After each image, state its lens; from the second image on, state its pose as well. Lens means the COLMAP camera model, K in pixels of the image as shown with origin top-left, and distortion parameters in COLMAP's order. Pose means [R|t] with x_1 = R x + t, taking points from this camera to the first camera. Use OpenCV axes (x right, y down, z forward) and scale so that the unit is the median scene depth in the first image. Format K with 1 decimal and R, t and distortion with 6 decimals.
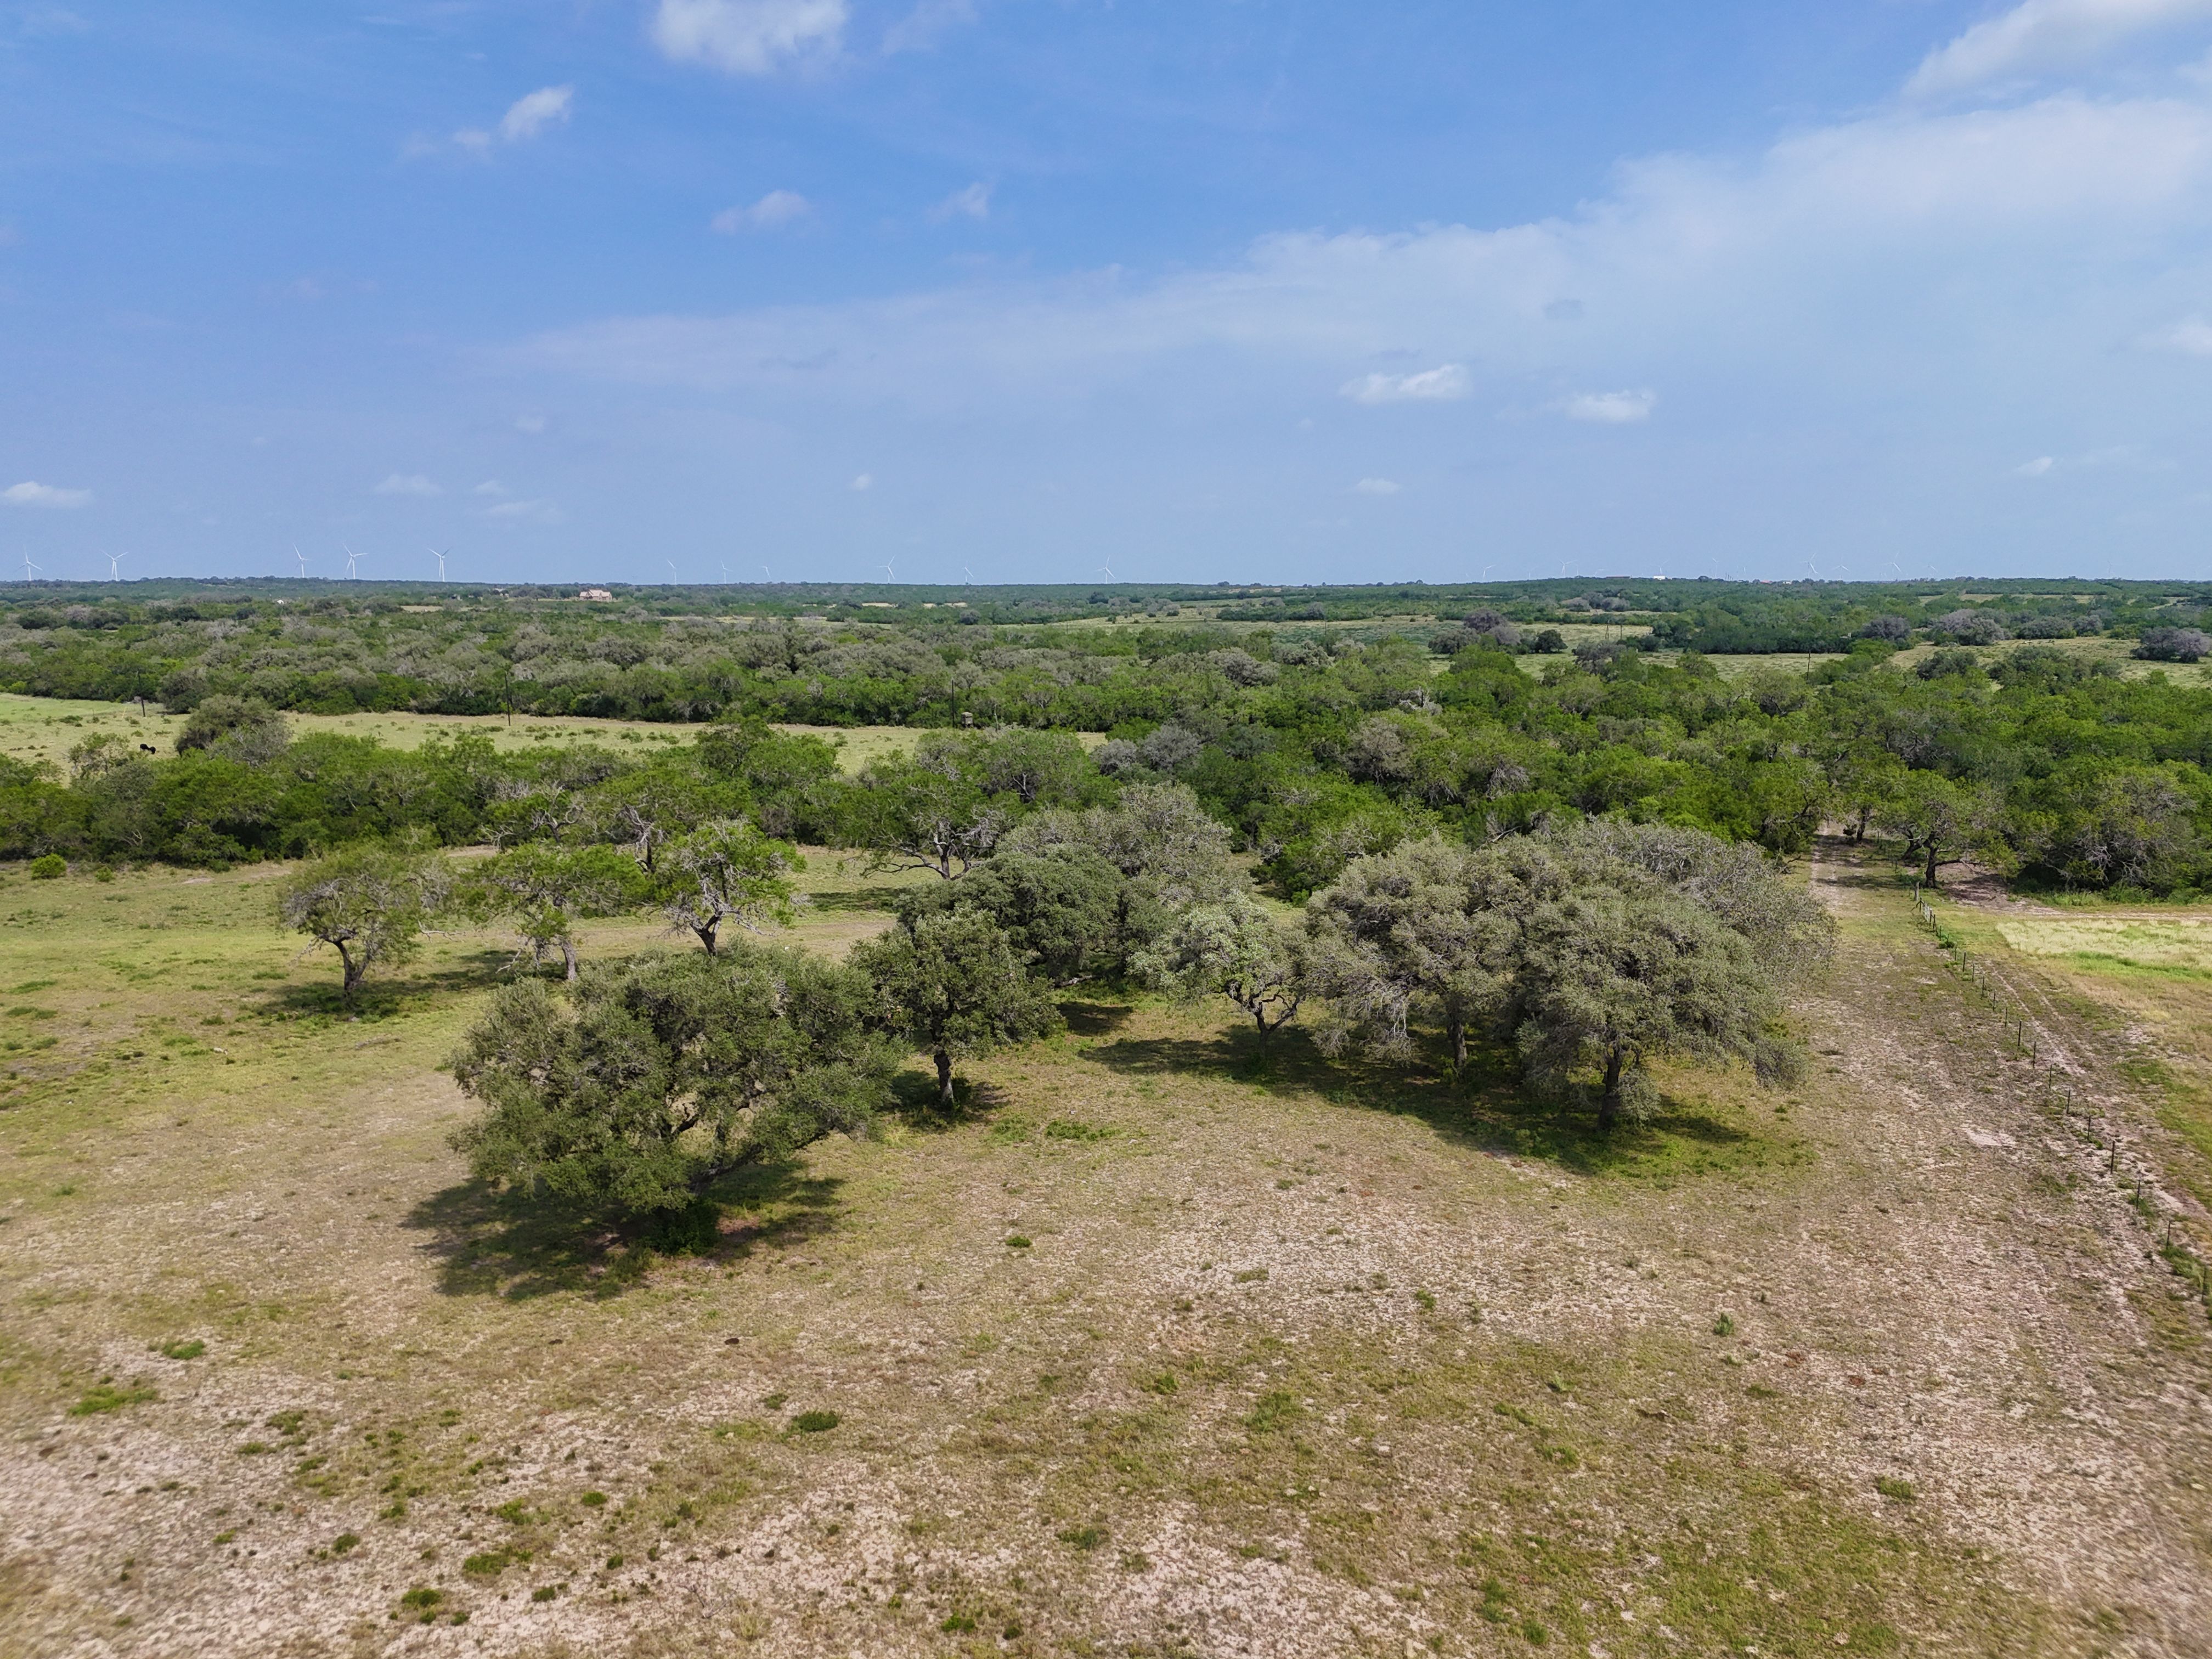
lens RADIAL K [[1646.7, 0, 1092.9], [0, 1646.7, 814.7], [0, 0, 1]] dist [0.054968, -0.044600]
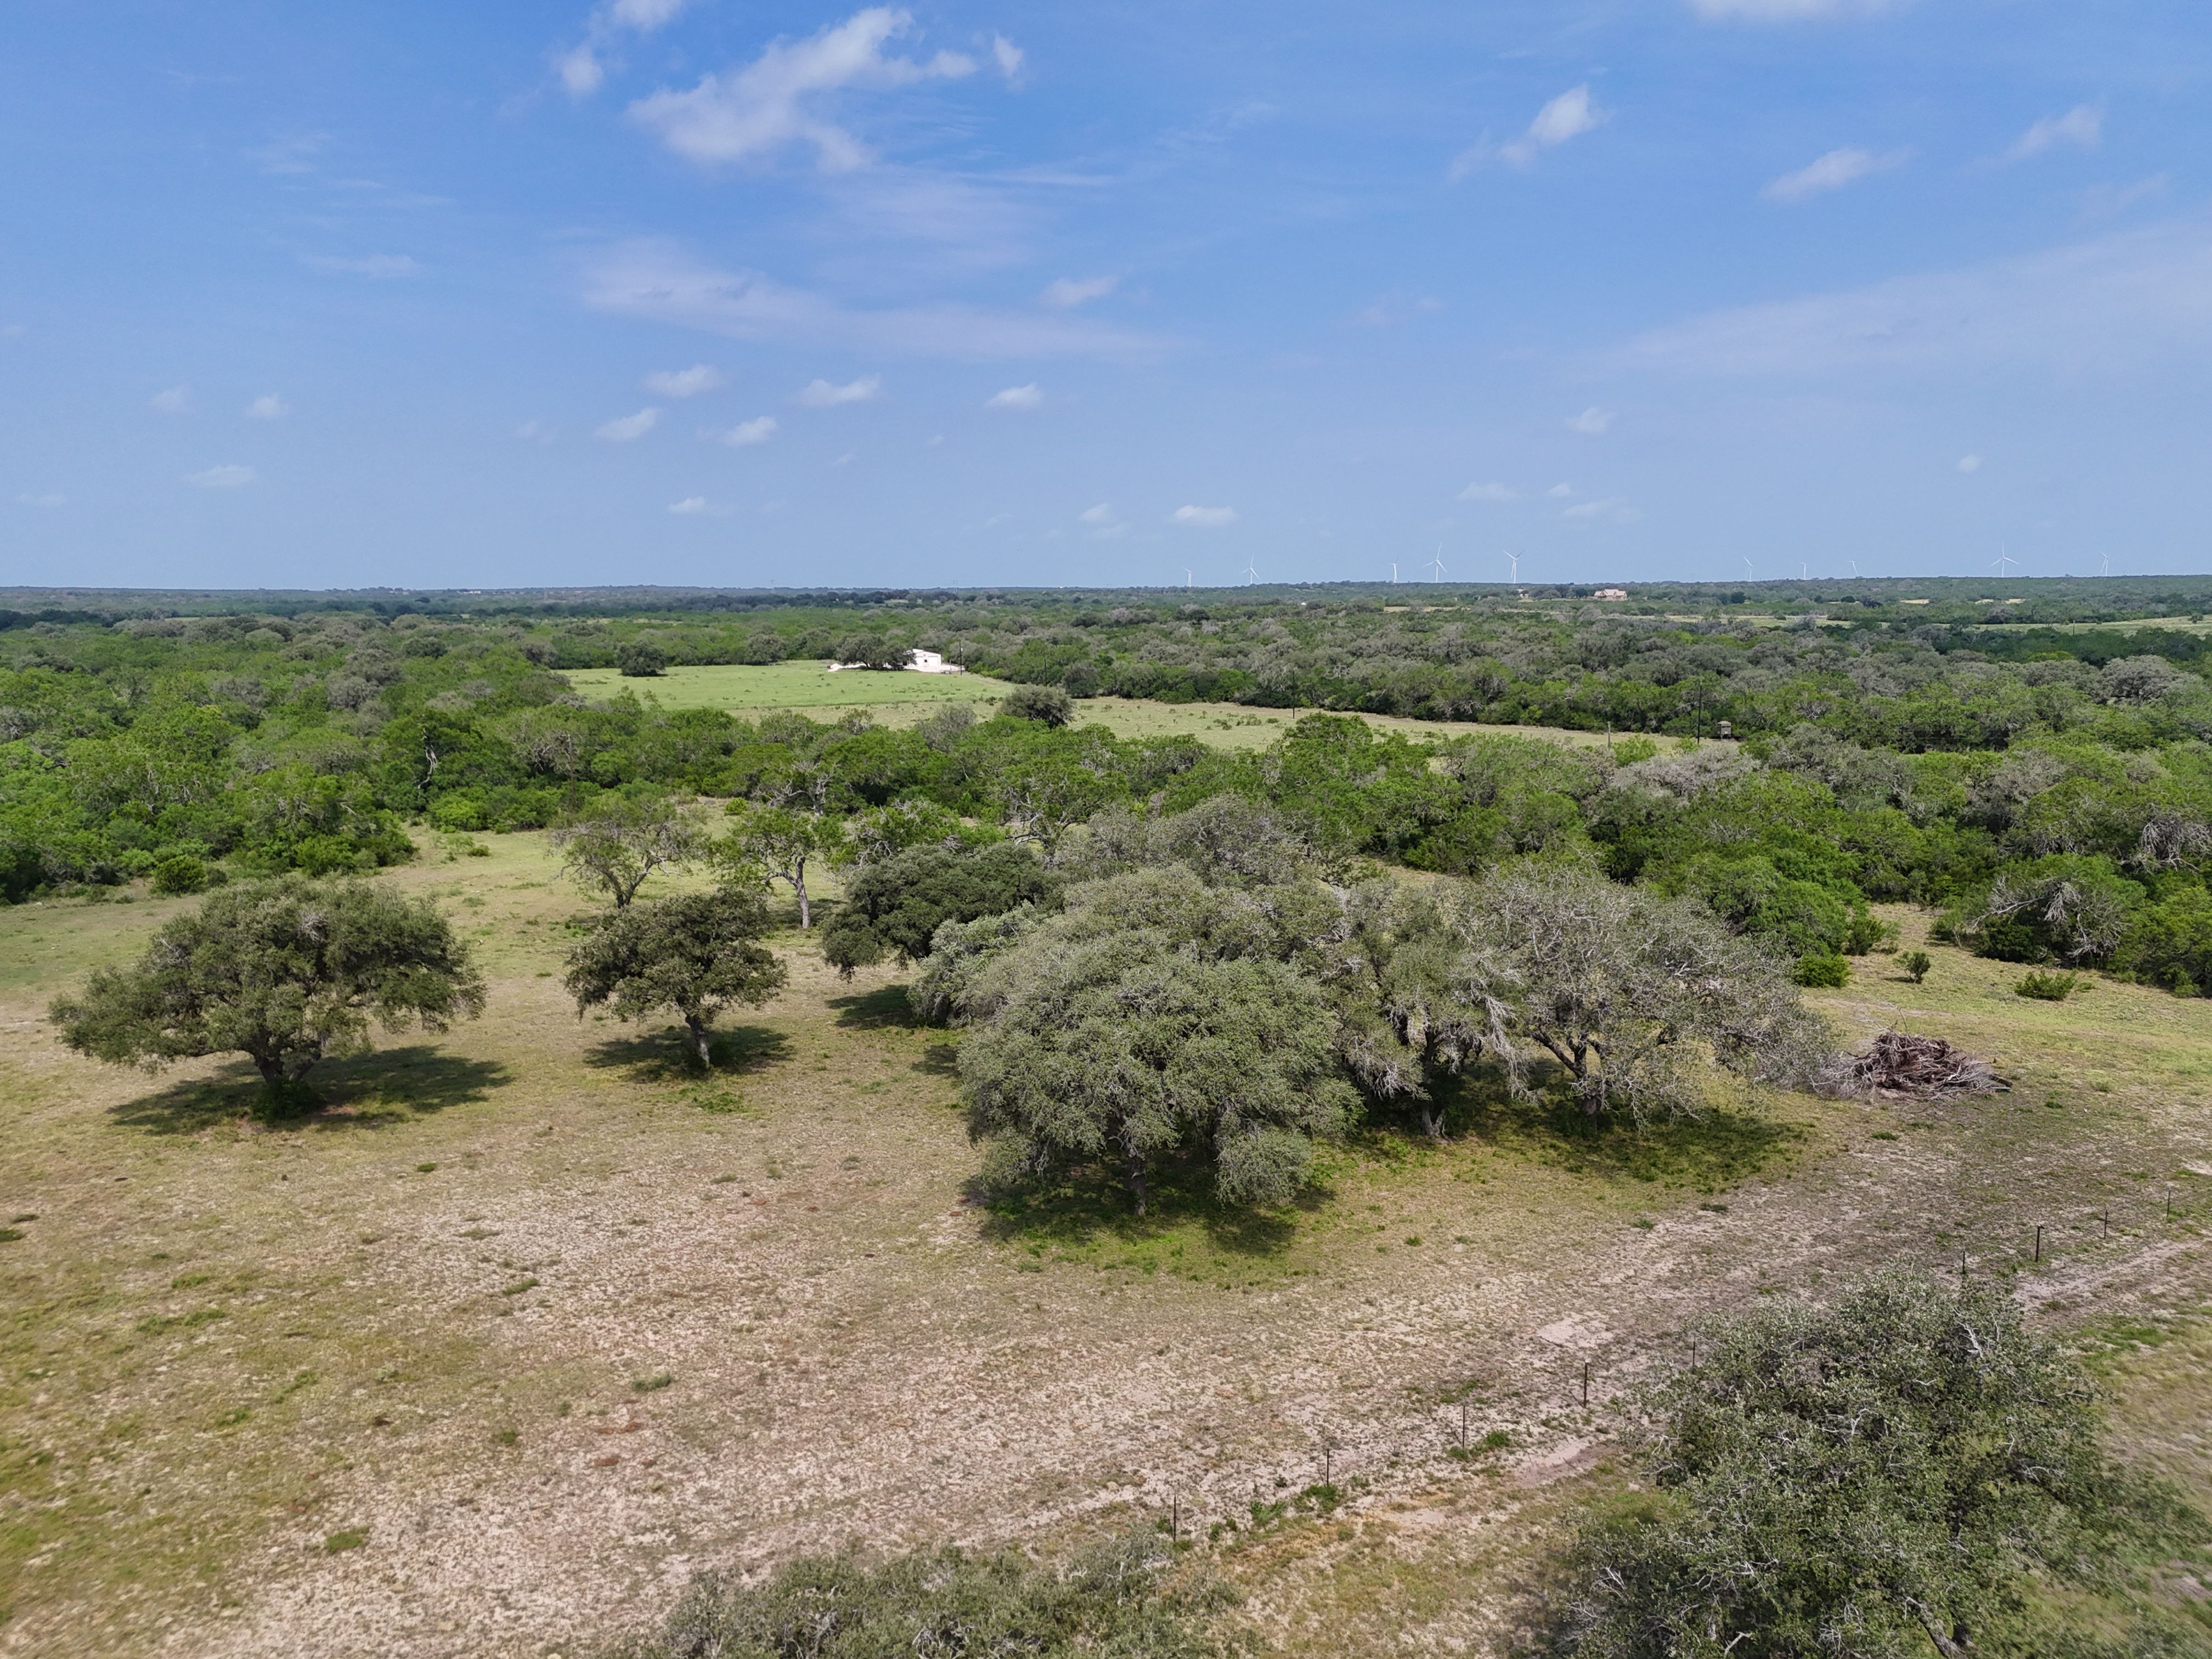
lens RADIAL K [[1646.7, 0, 1111.3], [0, 1646.7, 839.8], [0, 0, 1]] dist [0.054968, -0.044600]
pose [[0.805056, 0.082178, -0.587478, 0.175999], [-0.073346, 0.996548, 0.038890, -0.007673], [0.588646, 0.011780, 0.808305, 0.063983]]
